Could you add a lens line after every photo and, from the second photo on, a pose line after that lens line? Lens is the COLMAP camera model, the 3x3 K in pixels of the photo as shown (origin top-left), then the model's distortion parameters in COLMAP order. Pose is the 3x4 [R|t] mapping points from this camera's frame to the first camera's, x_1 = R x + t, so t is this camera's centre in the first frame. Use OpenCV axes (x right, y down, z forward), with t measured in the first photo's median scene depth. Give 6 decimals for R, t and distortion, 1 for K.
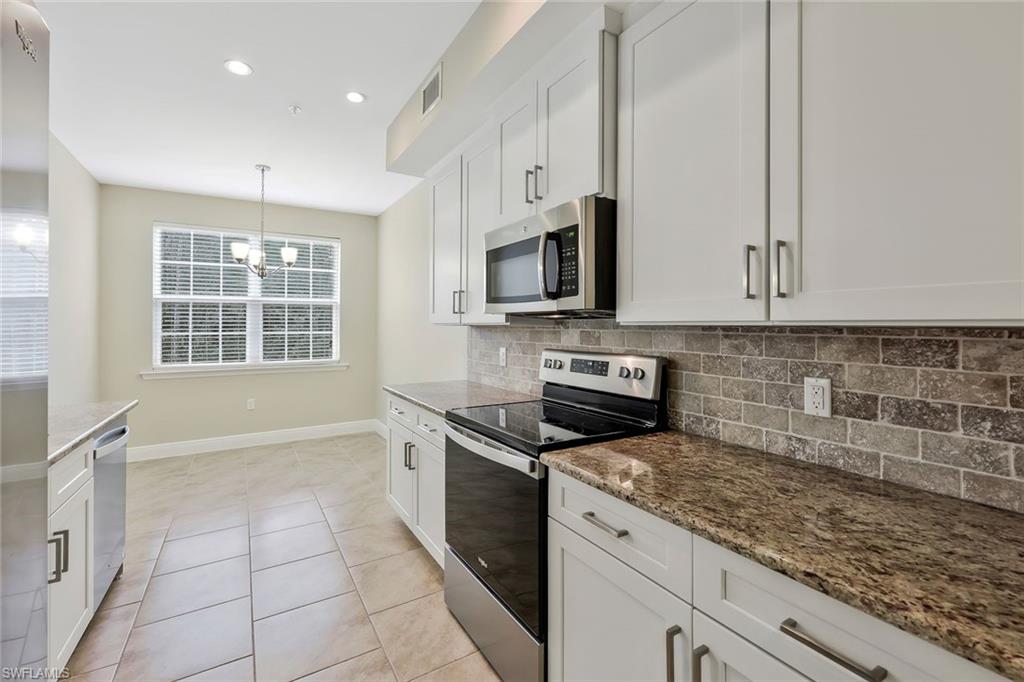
lens RADIAL K [[439.7, 0, 506.4], [0, 439.7, 322.4], [0, 0, 1]] dist [0.000859, 0.000368]
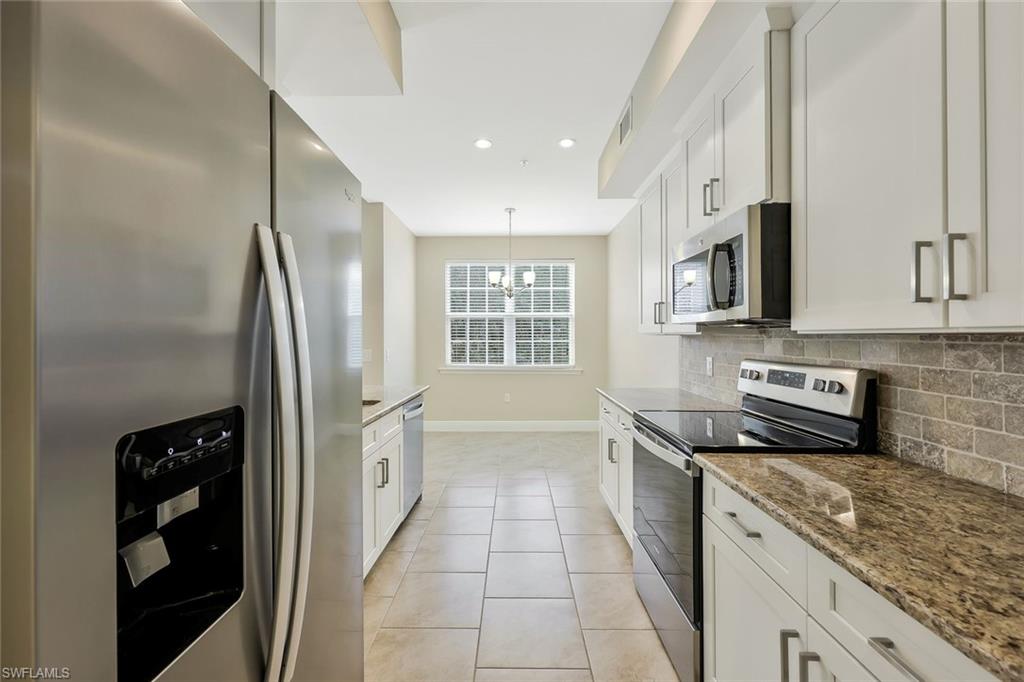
lens RADIAL K [[428.8, 0, 512.7], [0, 428.8, 334.7], [0, 0, 1]] dist [-0.001019, -0.000114]
pose [[0.851938, -0.003157, -0.523633, 0.198054], [0.005875, 0.999977, 0.003531, 0.001718], [0.523609, -0.006084, 0.851937, -0.097961]]
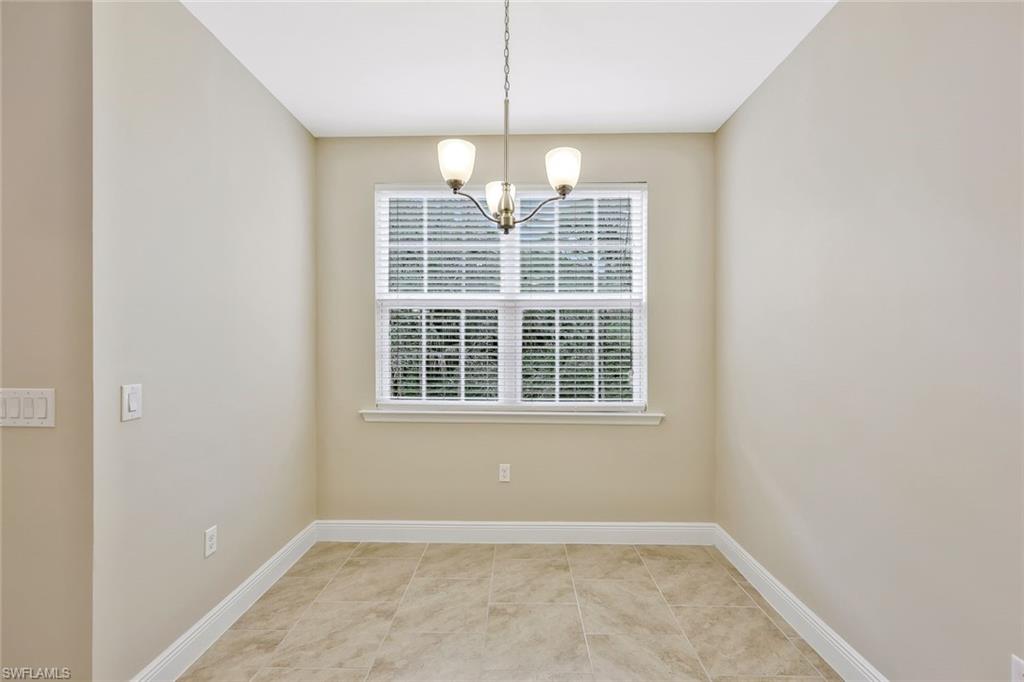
lens RADIAL K [[428.8, 0, 512.7], [0, 428.8, 334.7], [0, 0, 1]] dist [-0.001019, -0.000114]
pose [[0.844083, -0.003841, -0.536198, -0.682833], [0.000821, 0.999982, -0.005871, 0.002776], [0.536211, 0.004515, 0.844072, 1.358486]]
